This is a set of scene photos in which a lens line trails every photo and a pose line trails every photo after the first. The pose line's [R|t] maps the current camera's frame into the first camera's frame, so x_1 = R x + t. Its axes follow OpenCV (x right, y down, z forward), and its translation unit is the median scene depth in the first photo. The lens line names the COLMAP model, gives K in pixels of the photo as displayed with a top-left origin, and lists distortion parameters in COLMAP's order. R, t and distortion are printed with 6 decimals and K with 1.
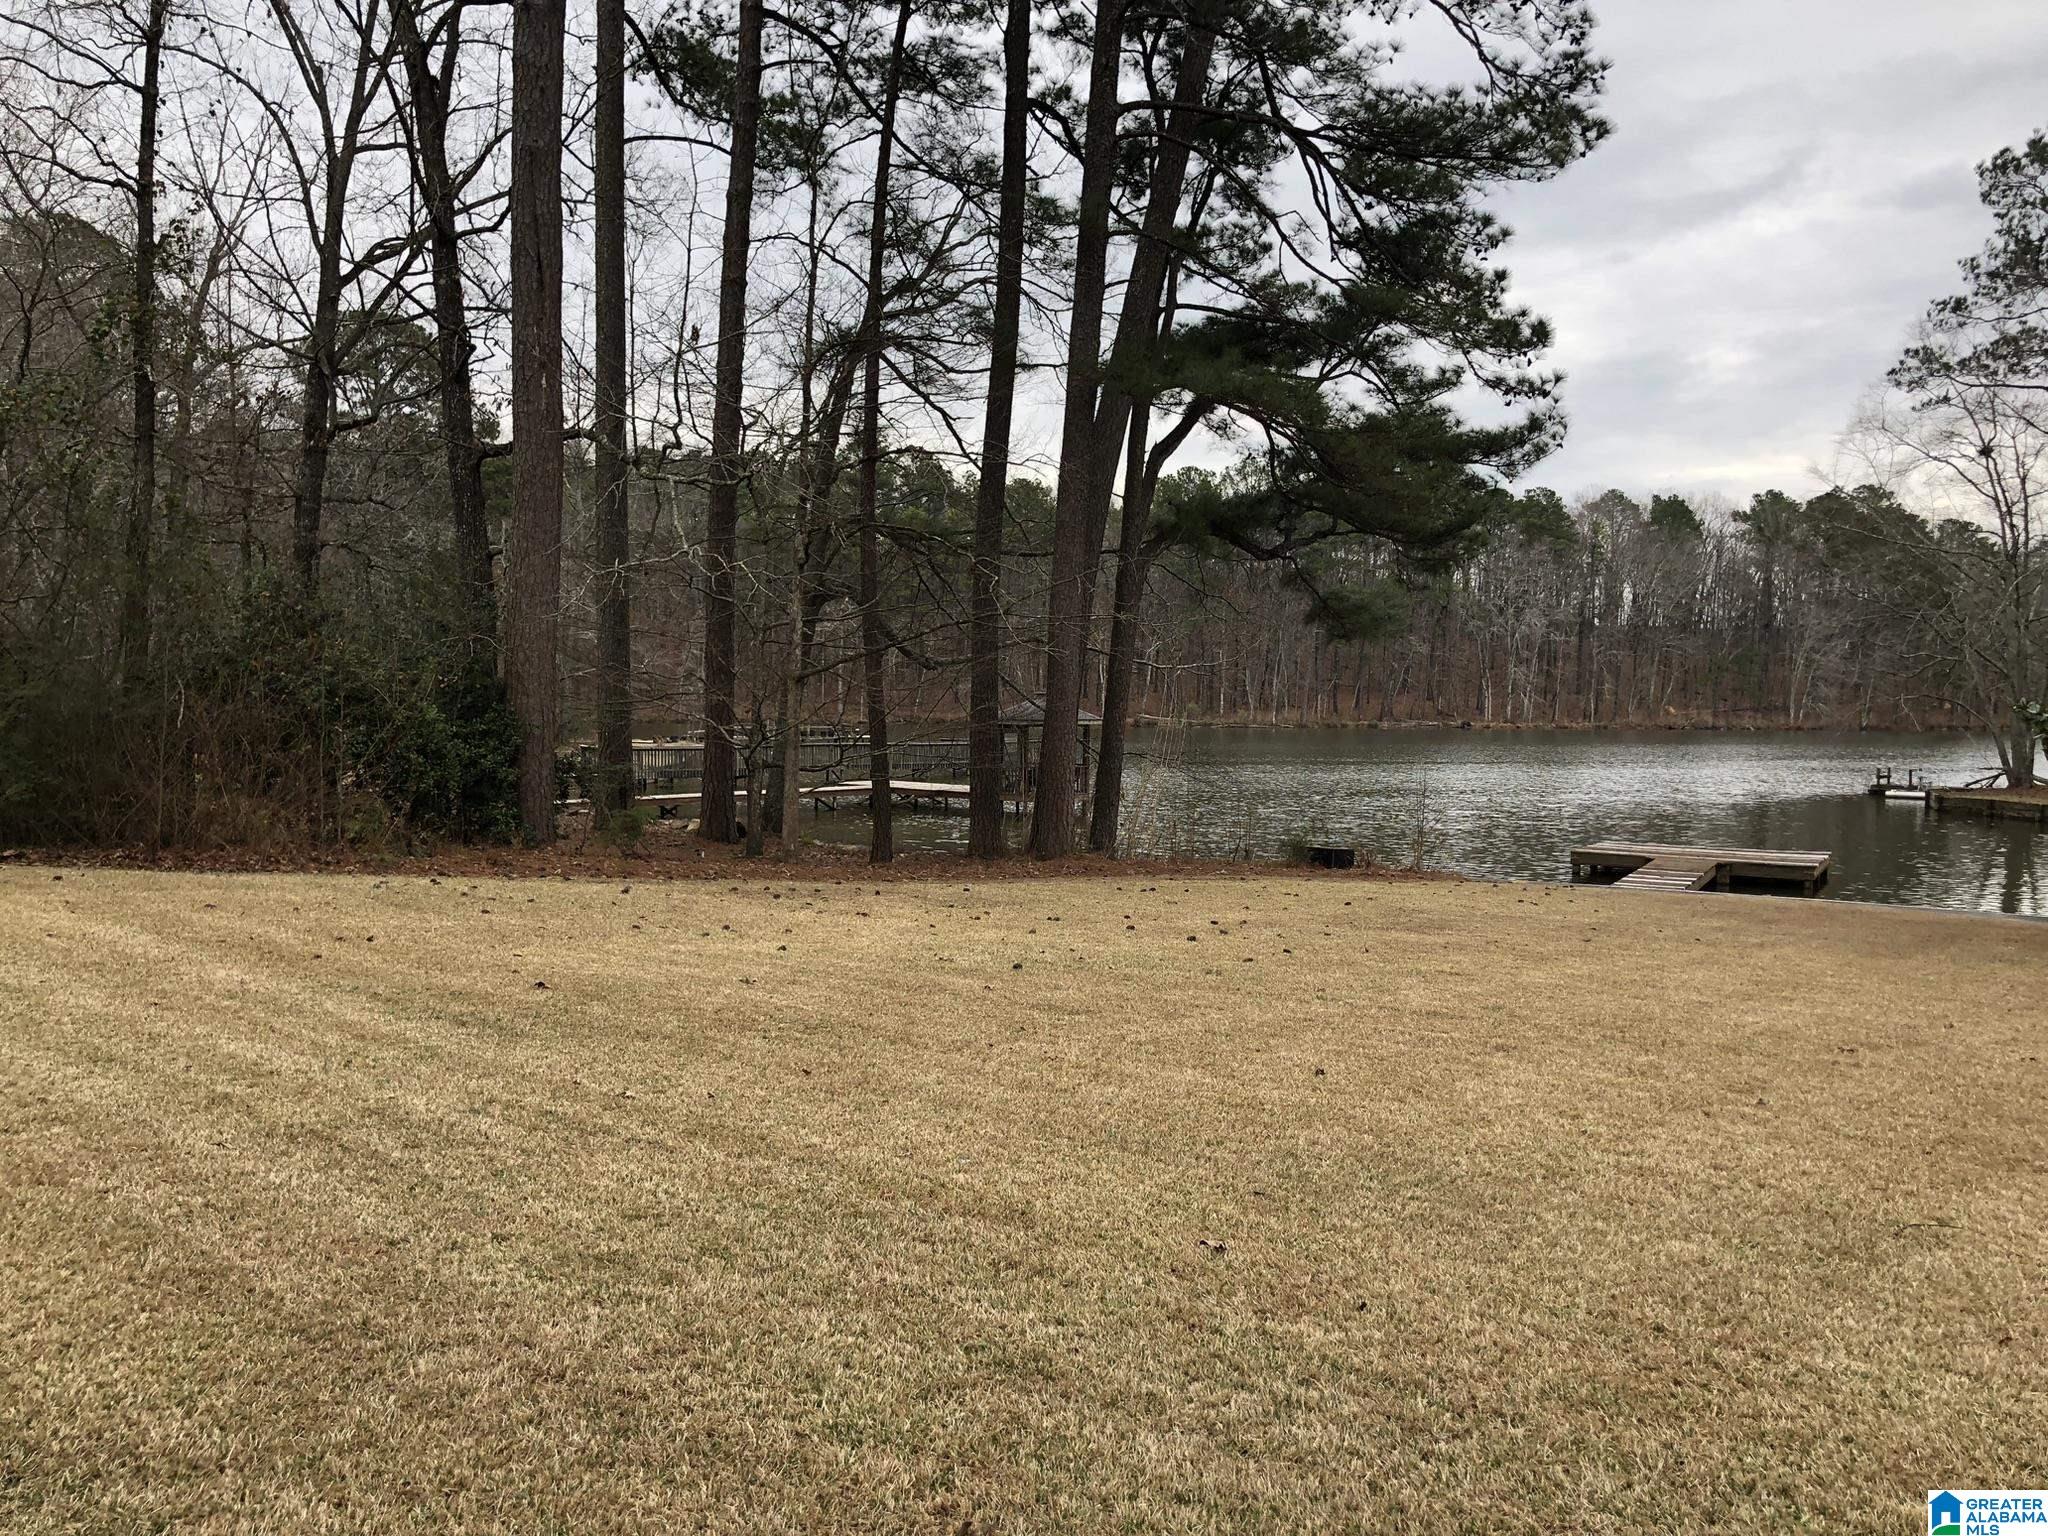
lens RADIAL K [[1693.2, 0, 1014.0], [0, 1693.2, 750.5], [0, 0, 1]] dist [0.037419, -0.018379]
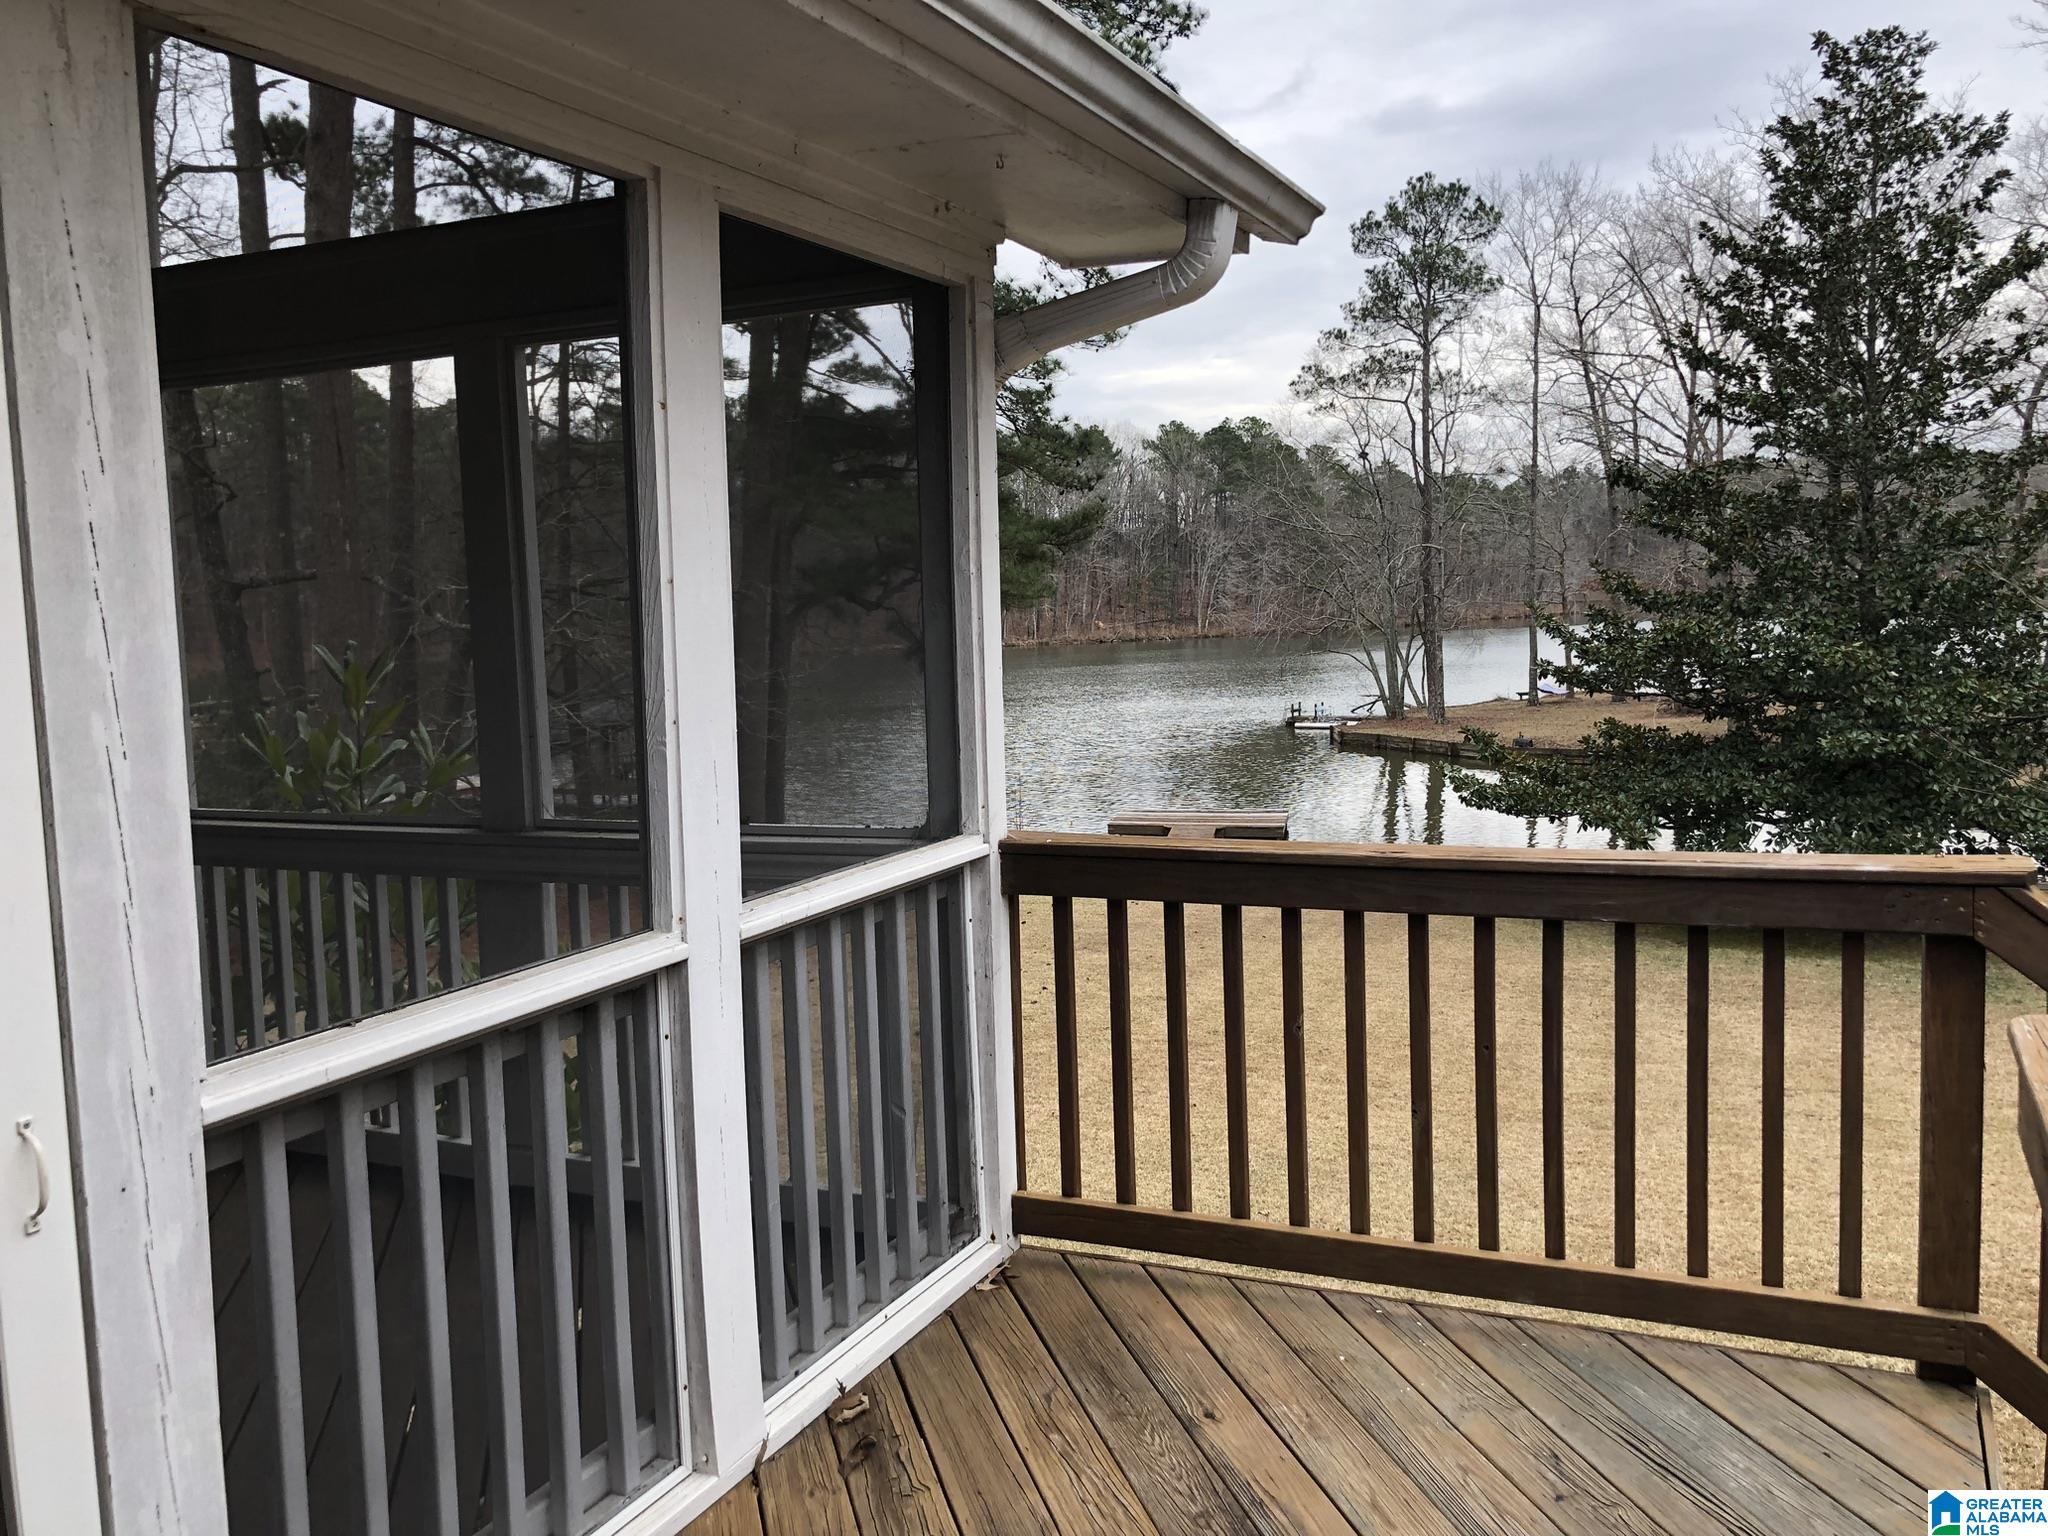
lens RADIAL K [[1693.2, 0, 1020.2], [0, 1693.2, 757.5], [0, 0, 1]] dist [0.037419, -0.018379]
pose [[0.945489, -0.064551, 0.319192, -0.074213], [0.046510, 0.996876, 0.063832, -0.041589], [-0.322315, -0.045507, 0.945538, -0.095020]]
